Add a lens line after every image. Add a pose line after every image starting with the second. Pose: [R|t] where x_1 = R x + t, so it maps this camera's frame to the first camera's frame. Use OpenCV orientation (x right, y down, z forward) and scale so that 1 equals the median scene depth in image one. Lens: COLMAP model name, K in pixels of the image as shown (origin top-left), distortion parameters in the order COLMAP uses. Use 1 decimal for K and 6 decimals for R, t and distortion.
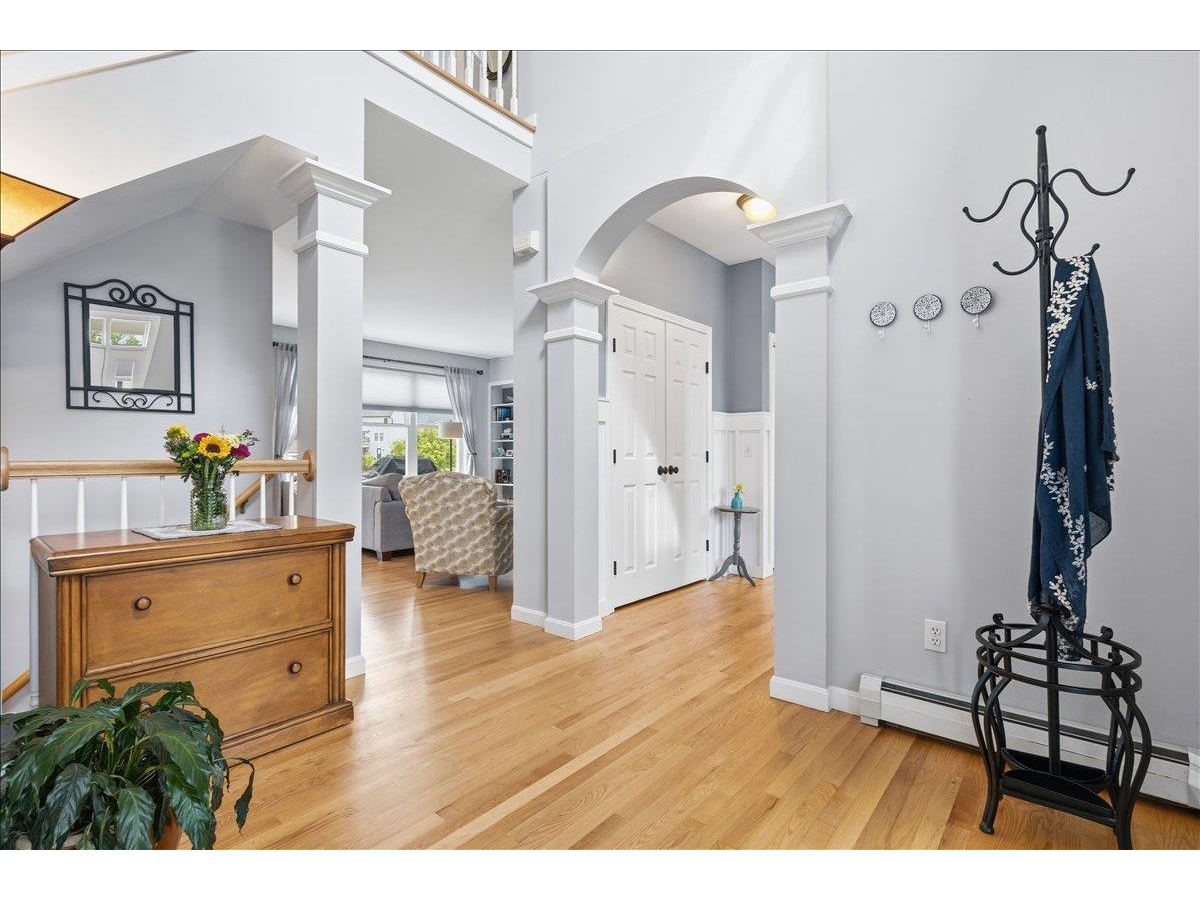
lens RADIAL K [[555.4, 0, 600.0], [0, 555.4, 450.0], [0, 0, 1]] dist [-0.010078, -0.000498]
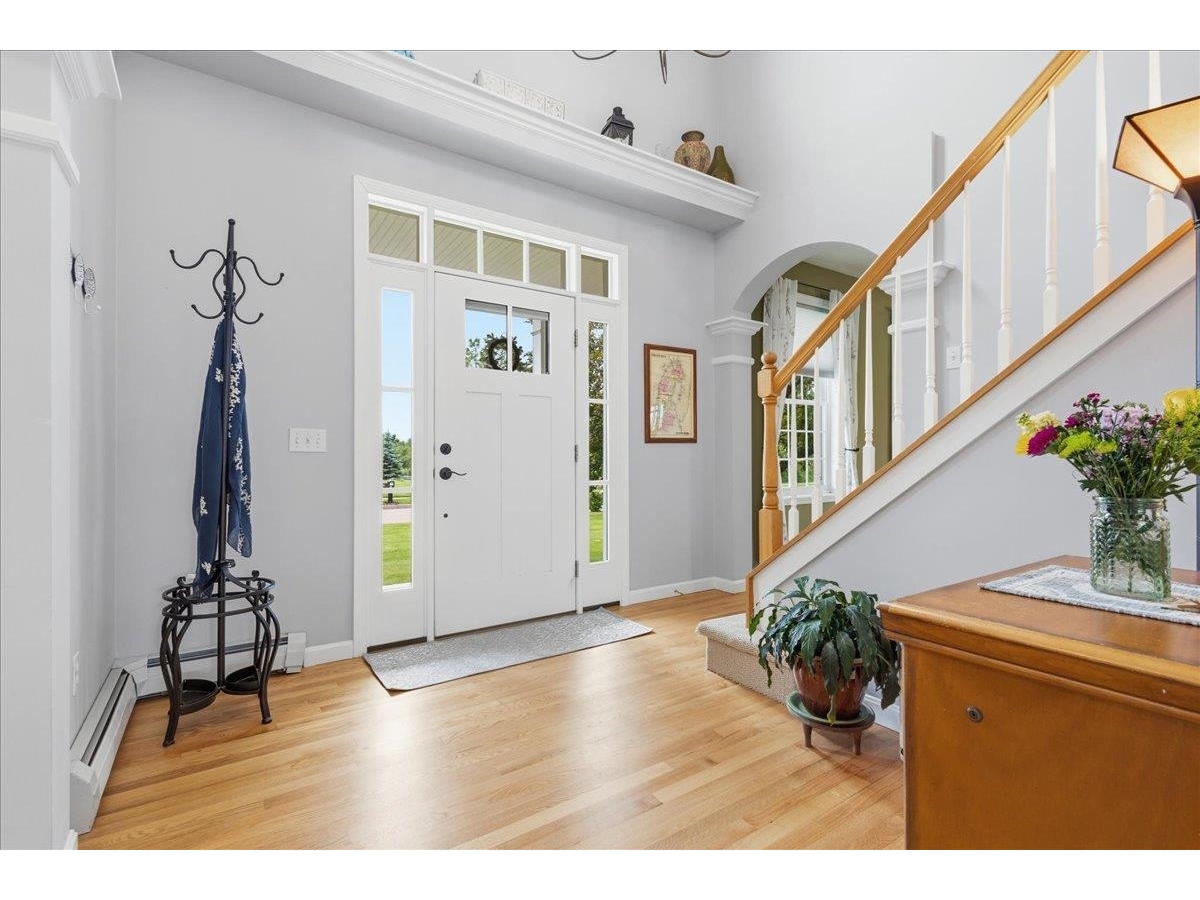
lens RADIAL K [[555.4, 0, 600.0], [0, 555.4, 450.0], [0, 0, 1]] dist [-0.010078, -0.000498]
pose [[0.283334, 0.027206, 0.958635, -0.262744], [-0.032922, 0.999284, -0.018629, -0.005677], [-0.958456, -0.026282, 0.284027, -0.313655]]
